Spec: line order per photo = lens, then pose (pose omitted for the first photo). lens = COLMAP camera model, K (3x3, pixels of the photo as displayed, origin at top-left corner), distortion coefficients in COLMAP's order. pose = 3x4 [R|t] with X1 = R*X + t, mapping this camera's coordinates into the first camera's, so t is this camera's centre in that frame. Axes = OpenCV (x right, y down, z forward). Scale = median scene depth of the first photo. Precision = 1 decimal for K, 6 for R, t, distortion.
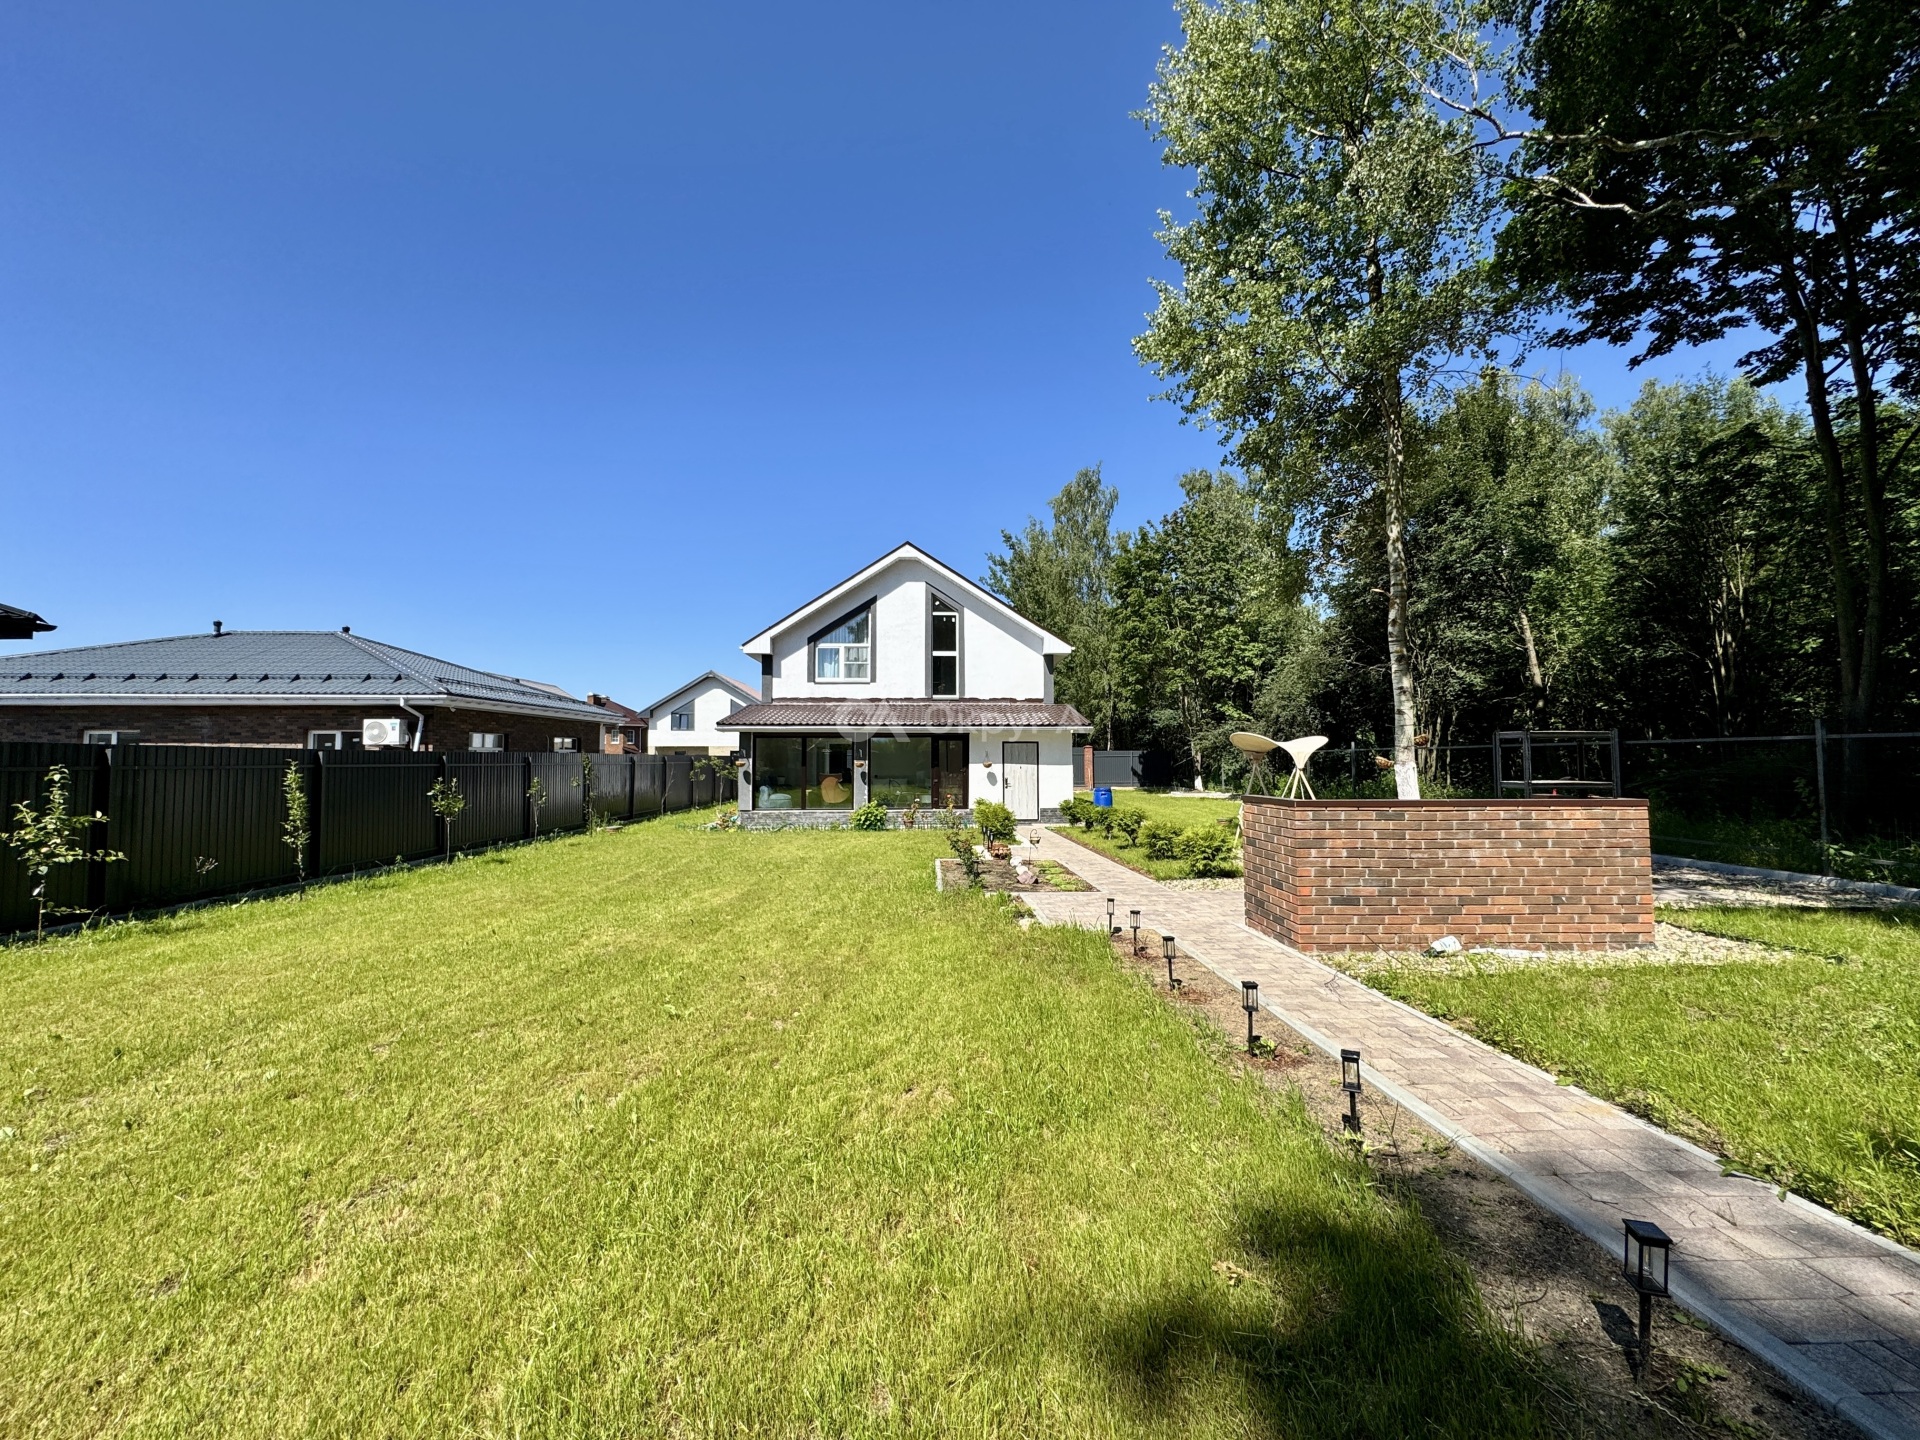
lens RADIAL K [[765.8, 0, 953.1], [0, 765.8, 701.0], [0, 0, 1]] dist [0.016600, -0.000037]
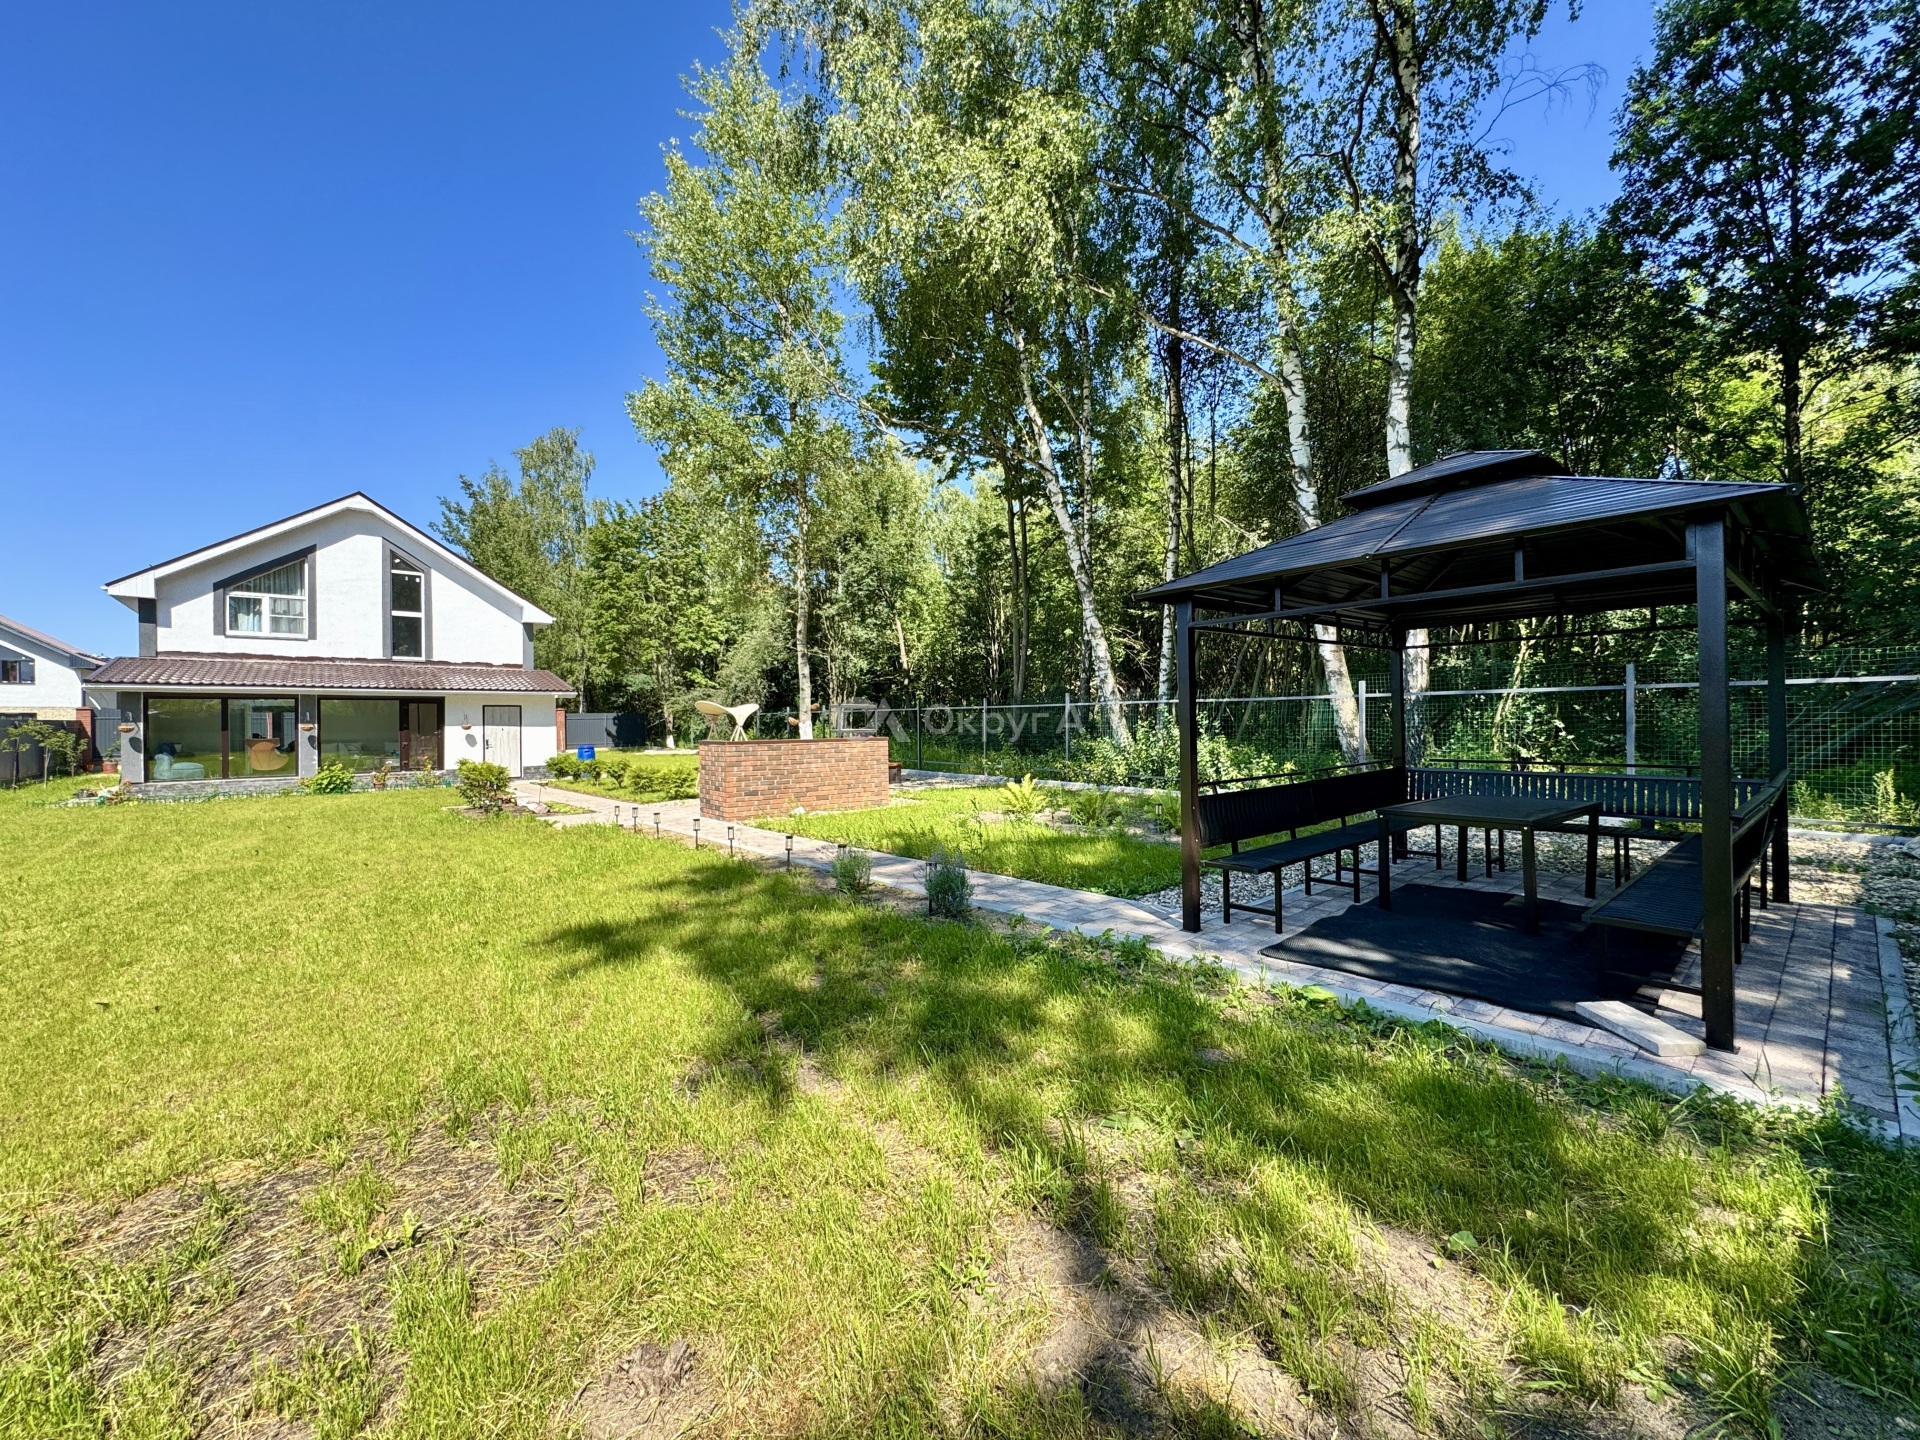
lens RADIAL K [[771.3, 0, 967.9], [0, 771.3, 727.5], [0, 0, 1]] dist [-0.001227, -0.000275]
pose [[0.778475, -0.011026, 0.627578, -0.080095], [-0.041655, 0.996734, 0.069182, -0.016941], [-0.626291, -0.079998, 0.775474, -0.239949]]
